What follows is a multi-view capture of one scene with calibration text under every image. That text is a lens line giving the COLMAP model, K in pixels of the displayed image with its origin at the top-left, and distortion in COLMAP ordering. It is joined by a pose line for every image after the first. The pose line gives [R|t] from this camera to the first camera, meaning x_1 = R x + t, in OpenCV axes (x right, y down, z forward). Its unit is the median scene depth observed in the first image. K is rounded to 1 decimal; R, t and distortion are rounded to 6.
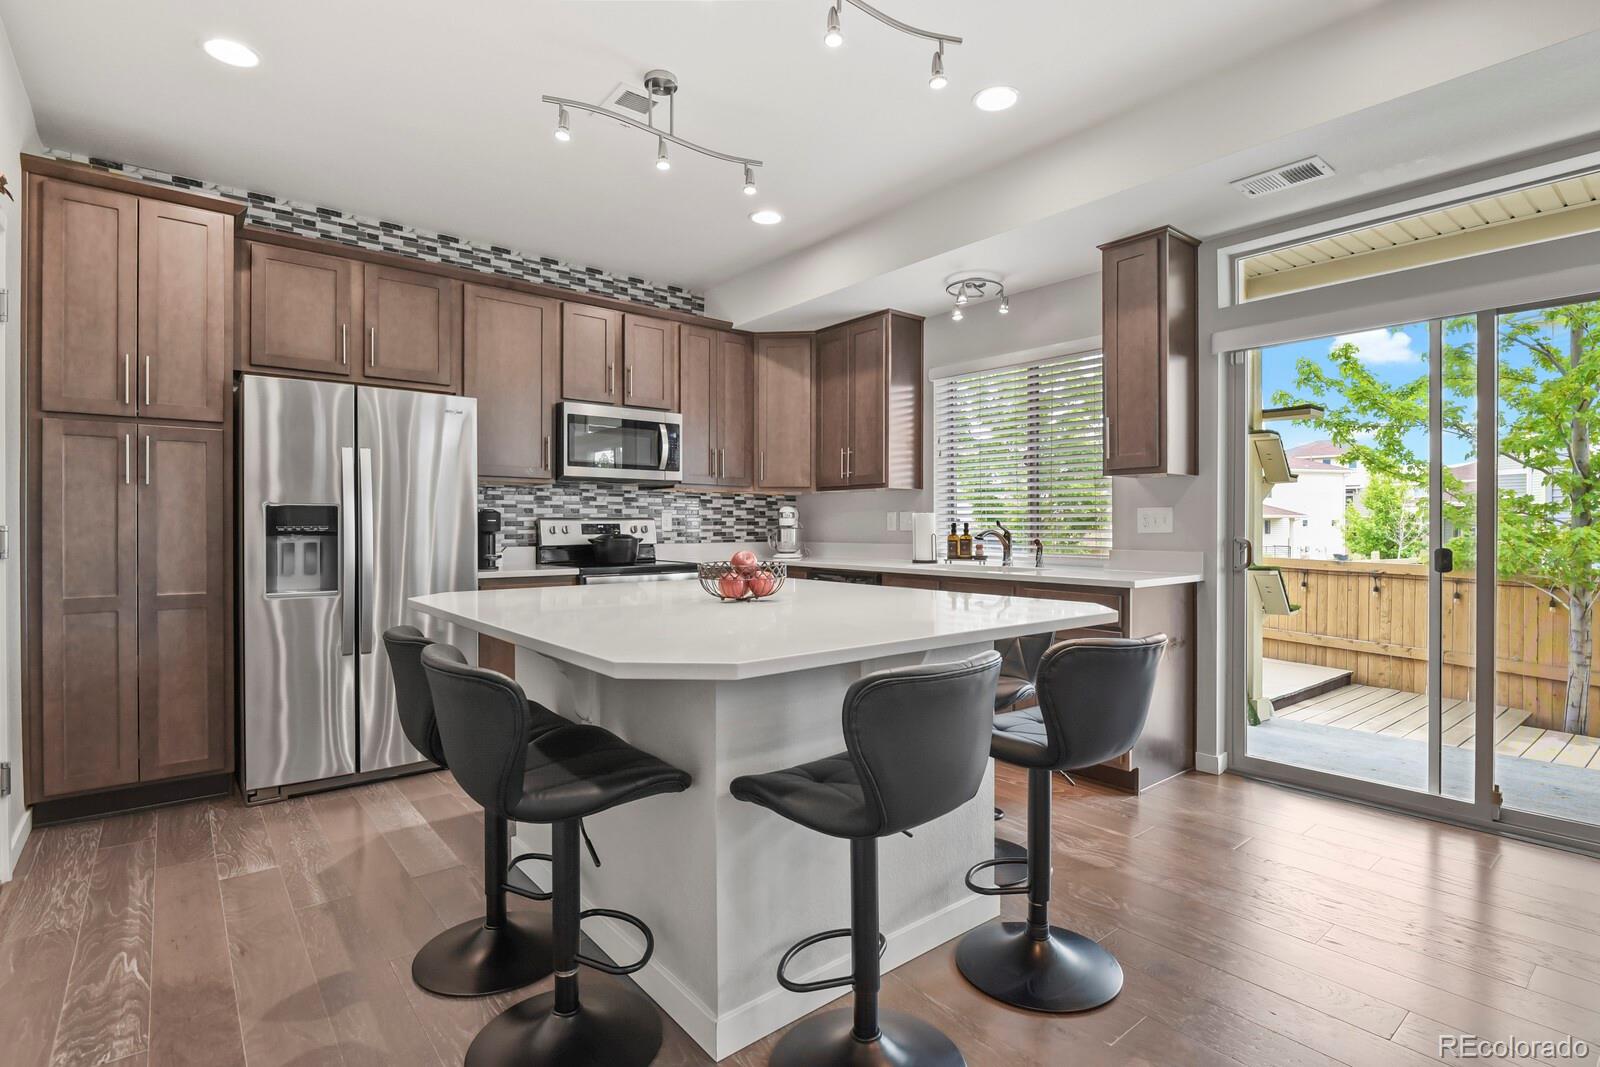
lens RADIAL K [[775.4, 0, 807.6], [0, 775.4, 530.0], [0, 0, 1]] dist [-0.002409, -0.006892]
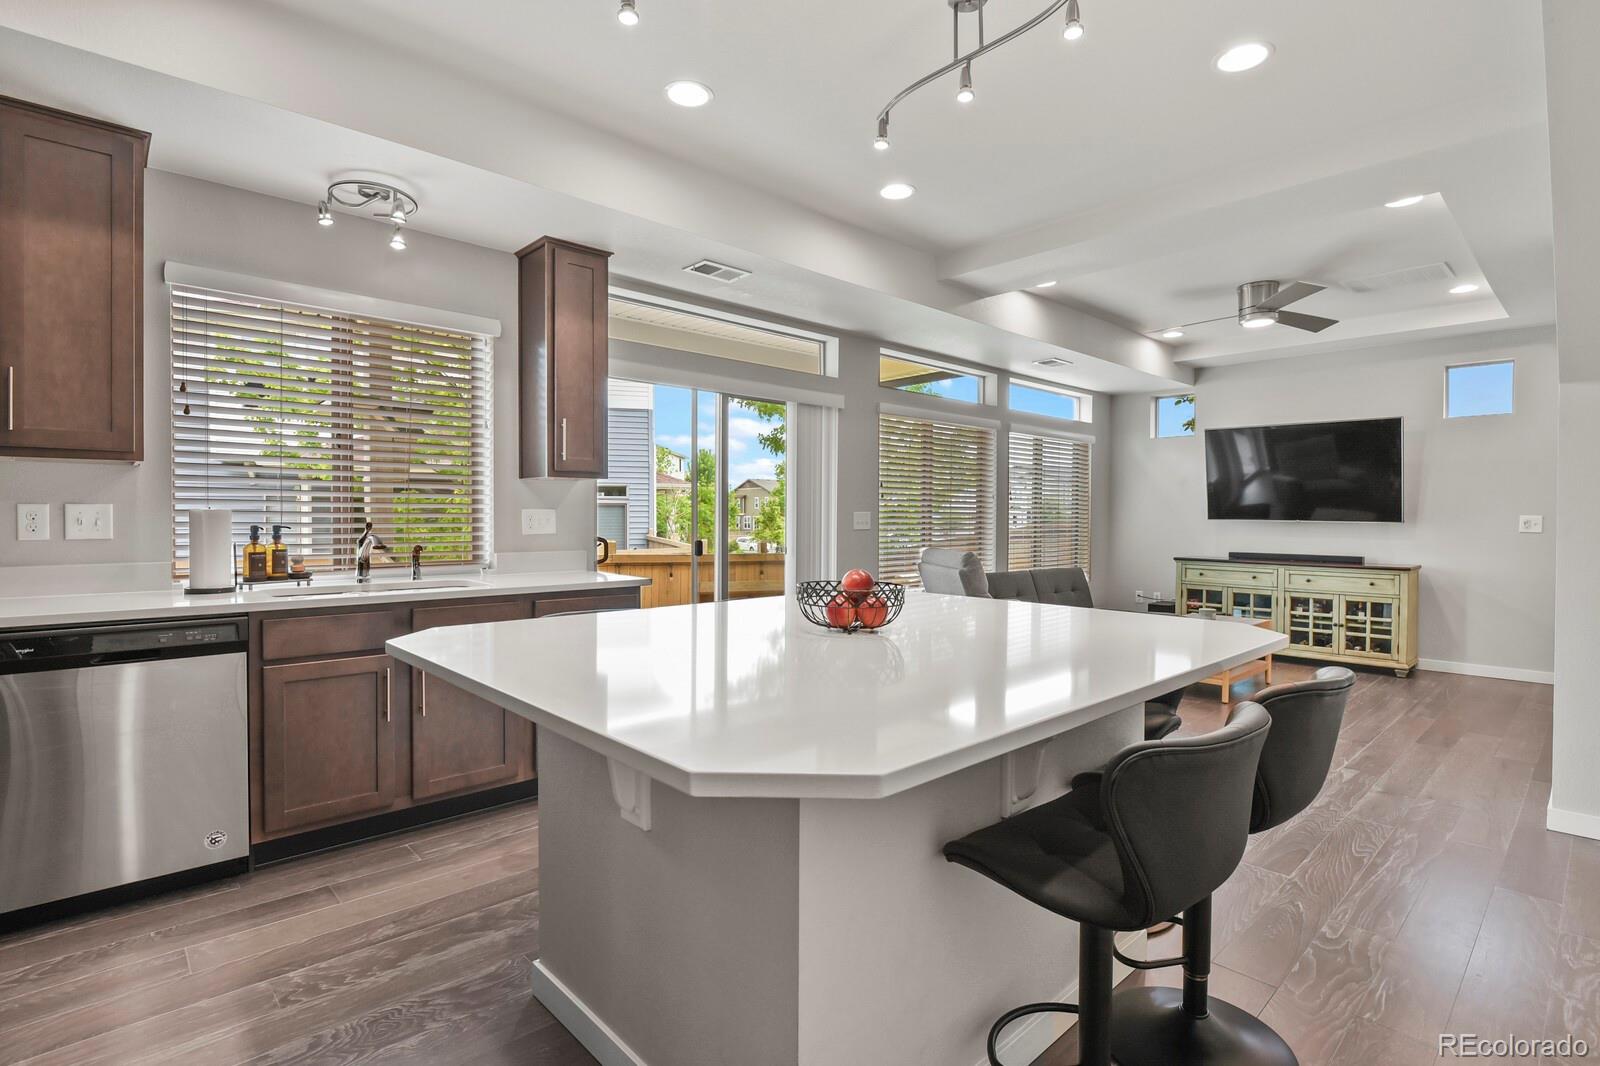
lens RADIAL K [[775.4, 0, 816.2], [0, 775.4, 527.1], [0, 0, 1]] dist [-0.002409, -0.006892]
pose [[-0.071233, -0.015999, 0.997331, -0.538414], [-0.000685, 0.999872, 0.015991, -0.020208], [-0.997459, 0.000456, -0.071235, 0.653454]]
